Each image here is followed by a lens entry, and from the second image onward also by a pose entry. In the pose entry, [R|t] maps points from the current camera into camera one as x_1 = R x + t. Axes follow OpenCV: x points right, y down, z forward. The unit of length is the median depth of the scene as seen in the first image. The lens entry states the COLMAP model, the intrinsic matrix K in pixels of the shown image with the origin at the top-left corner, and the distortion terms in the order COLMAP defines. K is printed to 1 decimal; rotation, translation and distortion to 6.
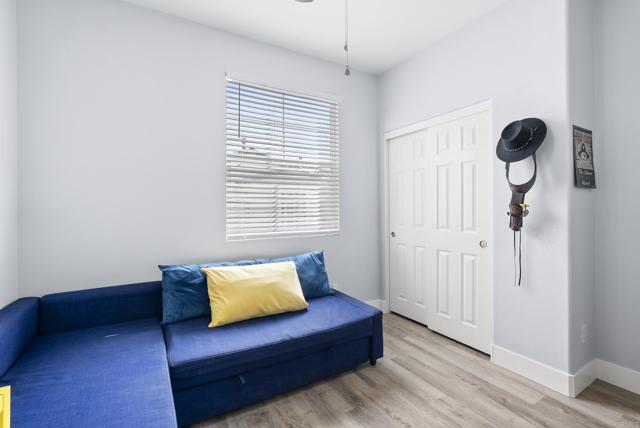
lens RADIAL K [[292.5, 0, 323.4], [0, 292.5, 207.4], [0, 0, 1]] dist [-0.005564, 0.000028]
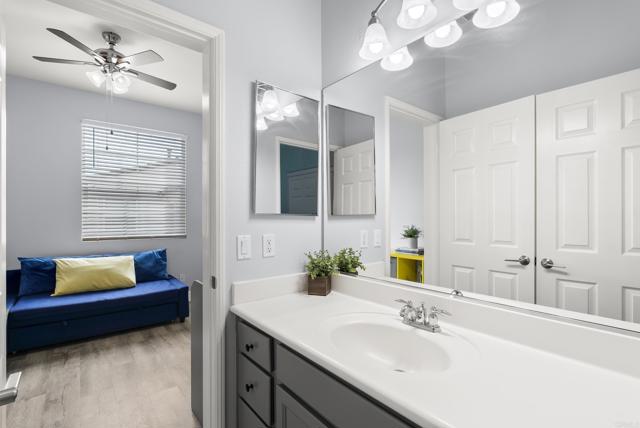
lens RADIAL K [[292.5, 0, 316.5], [0, 292.5, 218.5], [0, 0, 1]] dist [-0.005564, 0.000028]
pose [[0.989505, -0.000516, 0.144501, 0.660056], [0.000468, 1.000000, 0.000362, 0.006530], [-0.144501, -0.000290, 0.989505, -0.607666]]
